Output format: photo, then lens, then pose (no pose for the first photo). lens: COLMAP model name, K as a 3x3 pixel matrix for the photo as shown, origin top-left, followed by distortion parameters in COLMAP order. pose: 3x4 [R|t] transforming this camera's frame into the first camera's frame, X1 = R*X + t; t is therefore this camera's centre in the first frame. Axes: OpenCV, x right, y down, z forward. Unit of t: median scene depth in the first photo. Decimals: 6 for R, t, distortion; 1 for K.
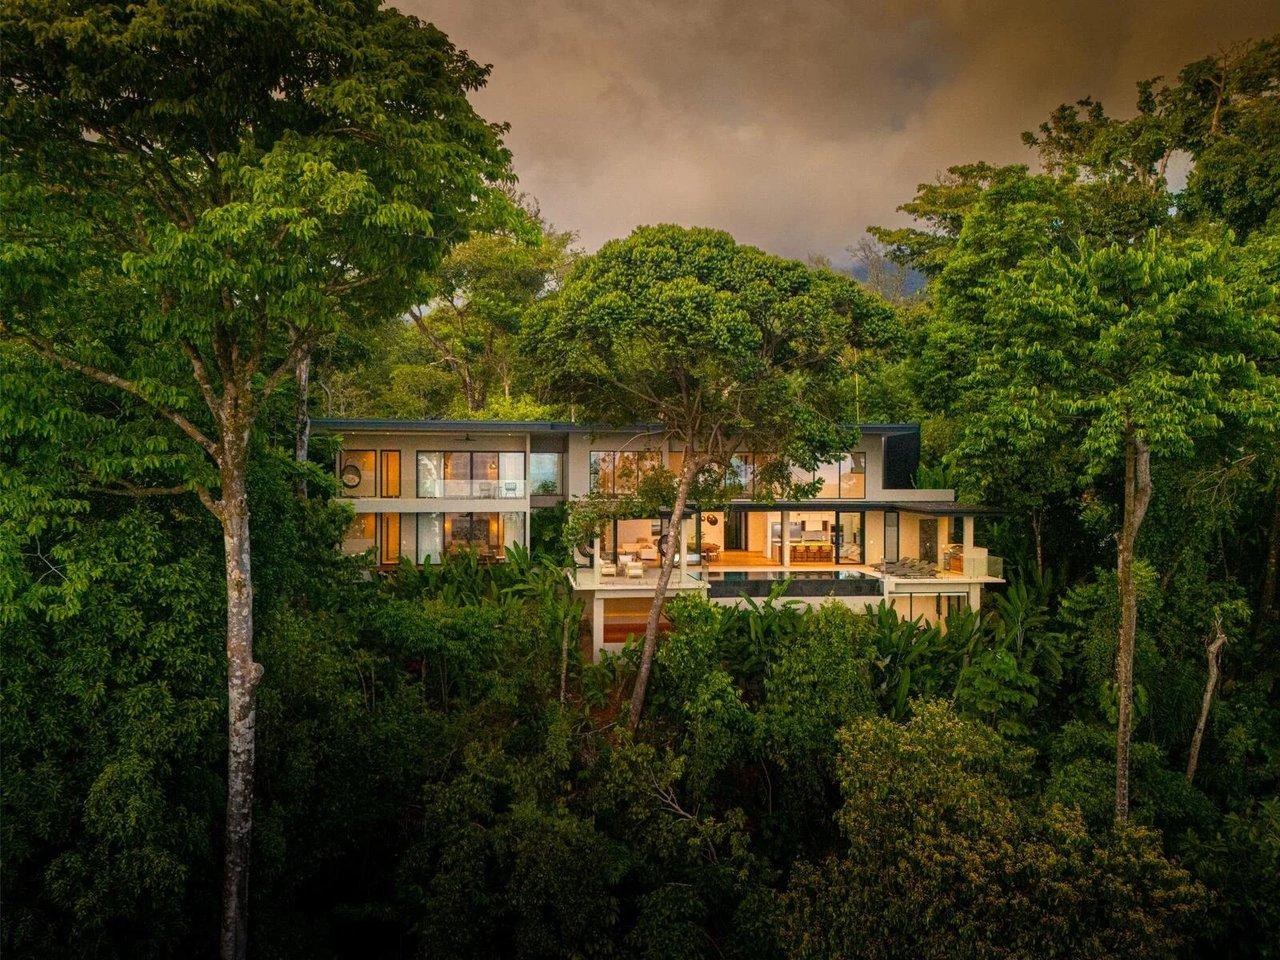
lens RADIAL K [[948.8, 0, 635.6], [0, 948.8, 477.5], [0, 0, 1]] dist [0.043780, -0.033353]
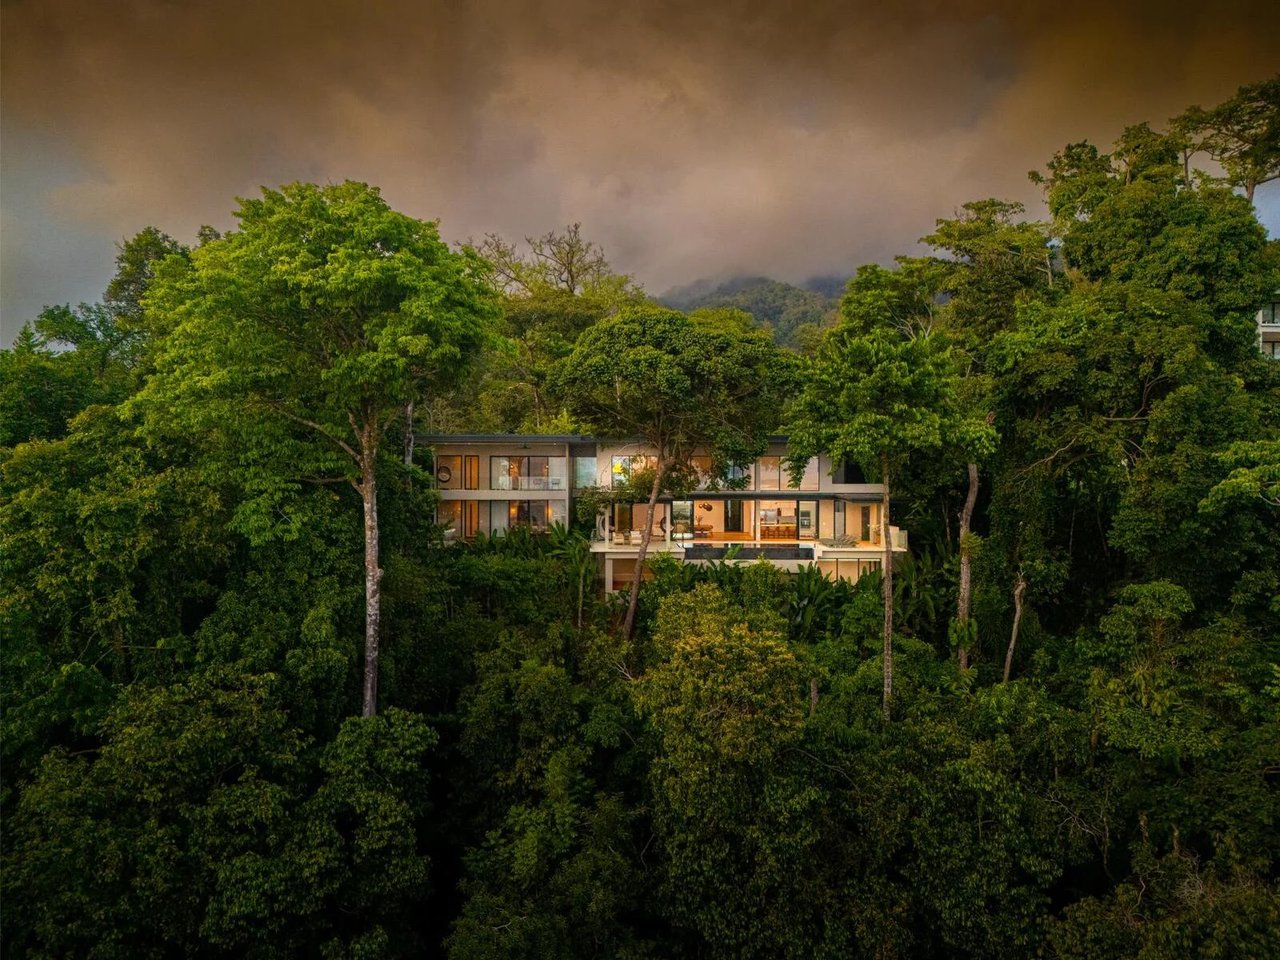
lens RADIAL K [[948.8, 0, 636.6], [0, 948.8, 477.9], [0, 0, 1]] dist [0.043780, -0.033353]
pose [[0.993539, -0.000321, -0.113492, 0.190263], [0.000313, 1.000000, -0.000092, 0.005825], [0.113492, 0.000056, 0.993539, -0.481346]]
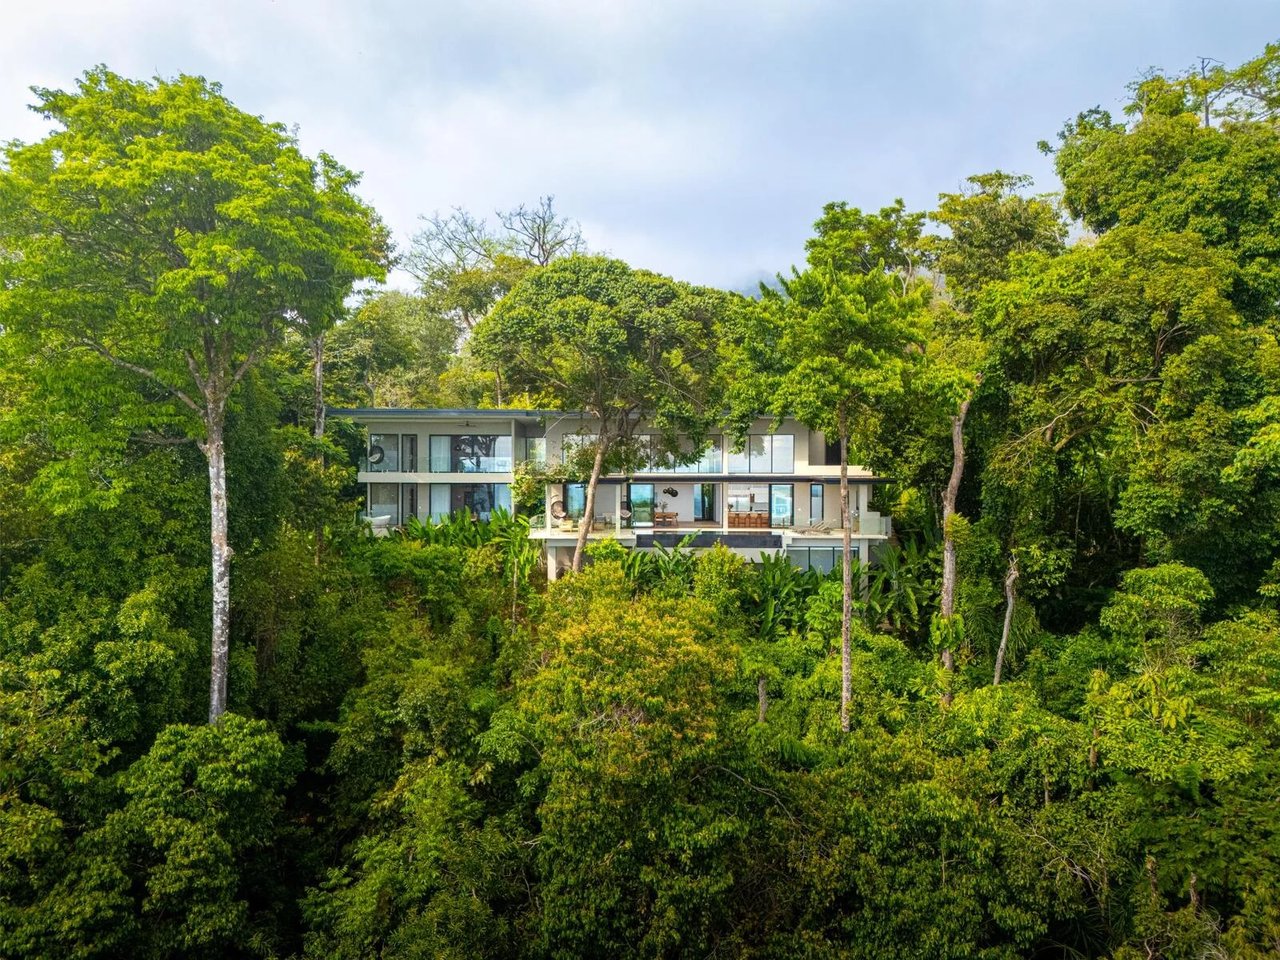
lens RADIAL K [[948.8, 0, 637.0], [0, 948.8, 480.6], [0, 0, 1]] dist [0.043780, -0.033353]
pose [[0.991412, 0.000434, -0.130774, 0.277847], [-0.000961, 0.999992, -0.003965, 0.050120], [0.130771, 0.004057, 0.991404, -0.283233]]
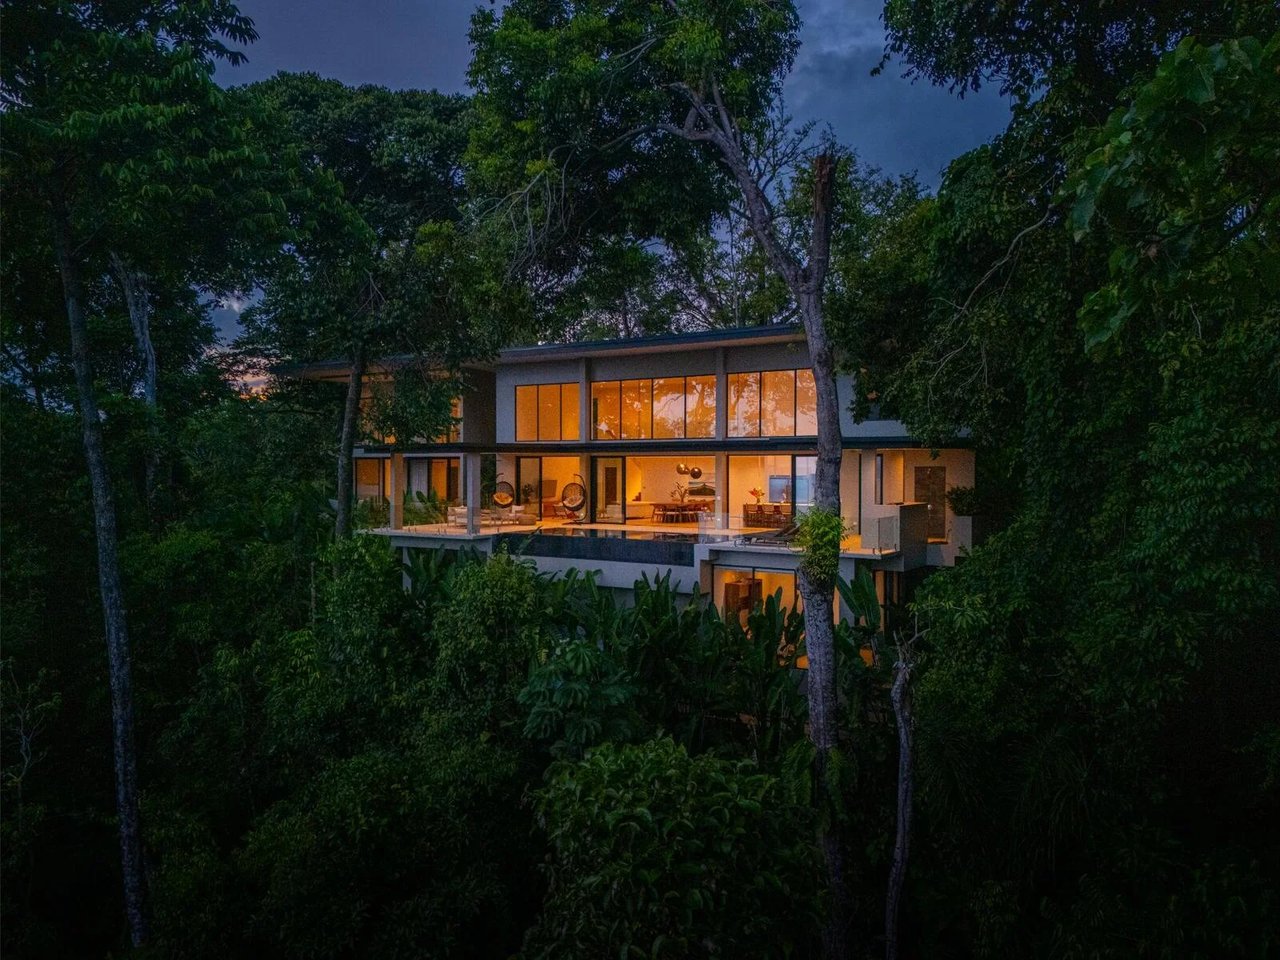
lens RADIAL K [[948.8, 0, 644.9], [0, 948.8, 484.7], [0, 0, 1]] dist [0.043780, -0.033353]
pose [[0.771575, 0.008026, -0.636088, 0.782684], [-0.003527, 0.999959, 0.008338, 0.071654], [0.636128, -0.004190, 0.771572, 0.541971]]
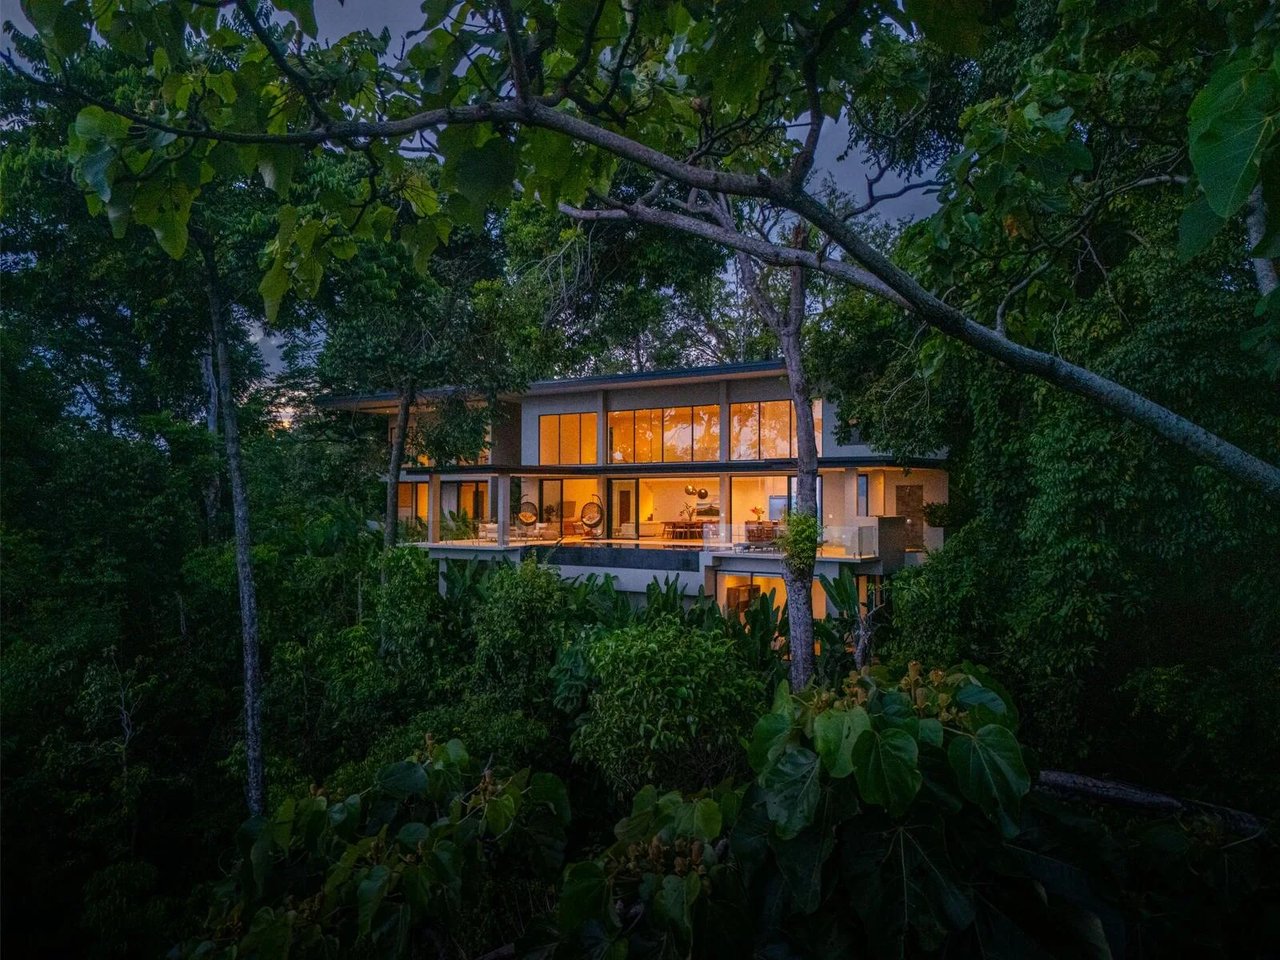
lens RADIAL K [[948.8, 0, 648.1], [0, 948.8, 486.9], [0, 0, 1]] dist [0.043780, -0.033353]
pose [[0.765536, -0.013447, -0.643253, 0.855814], [-0.003257, 0.999688, -0.024775, 0.088527], [0.643385, 0.021061, 0.765253, 0.454762]]
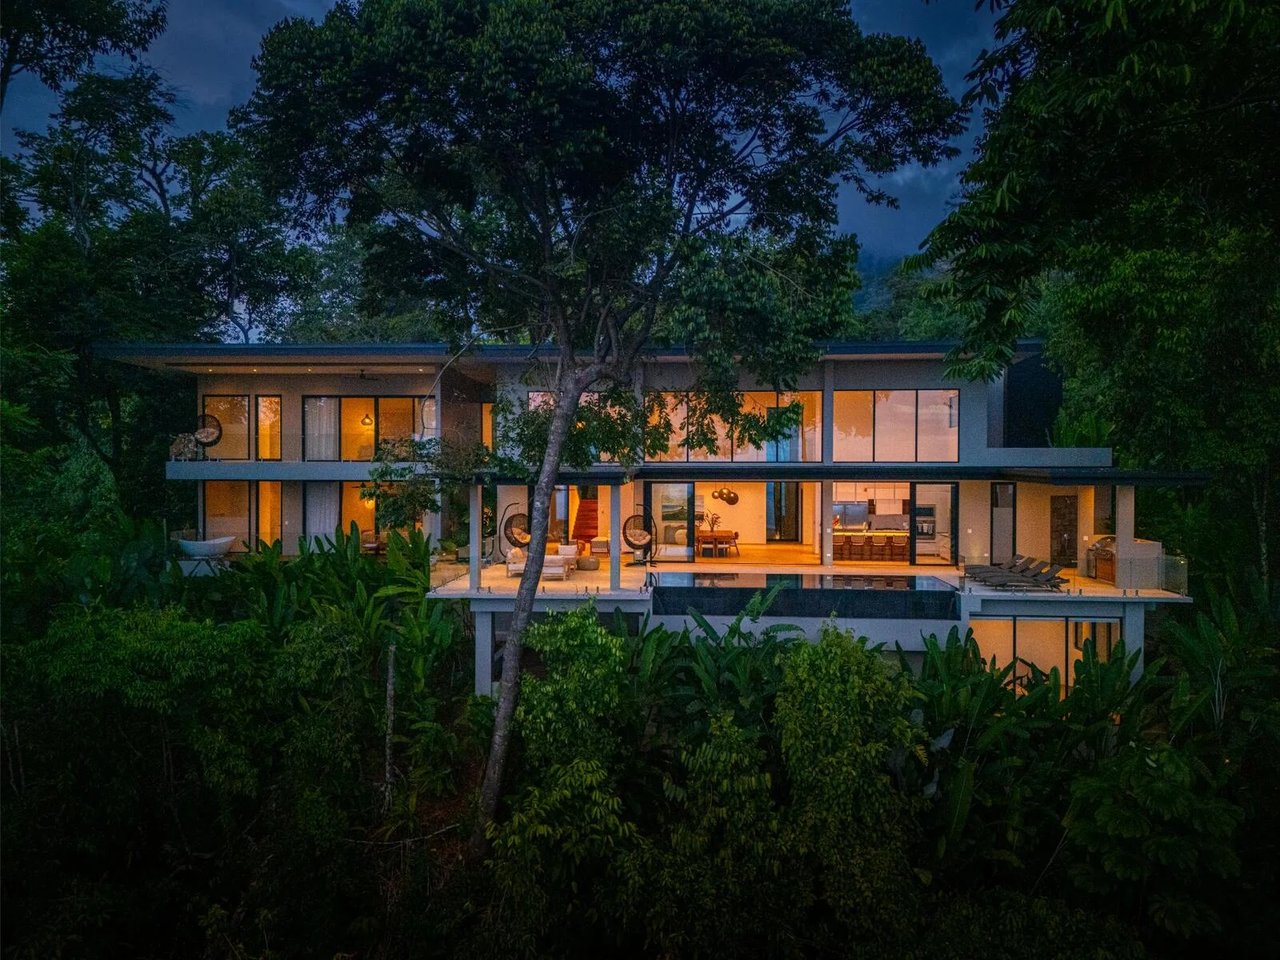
lens RADIAL K [[948.8, 0, 637.0], [0, 948.8, 479.0], [0, 0, 1]] dist [0.043780, -0.033353]
pose [[0.980873, 0.001884, -0.194637, 0.212983], [-0.000918, 0.999987, 0.005055, 0.041844], [0.194644, -0.004780, 0.980862, 0.462492]]
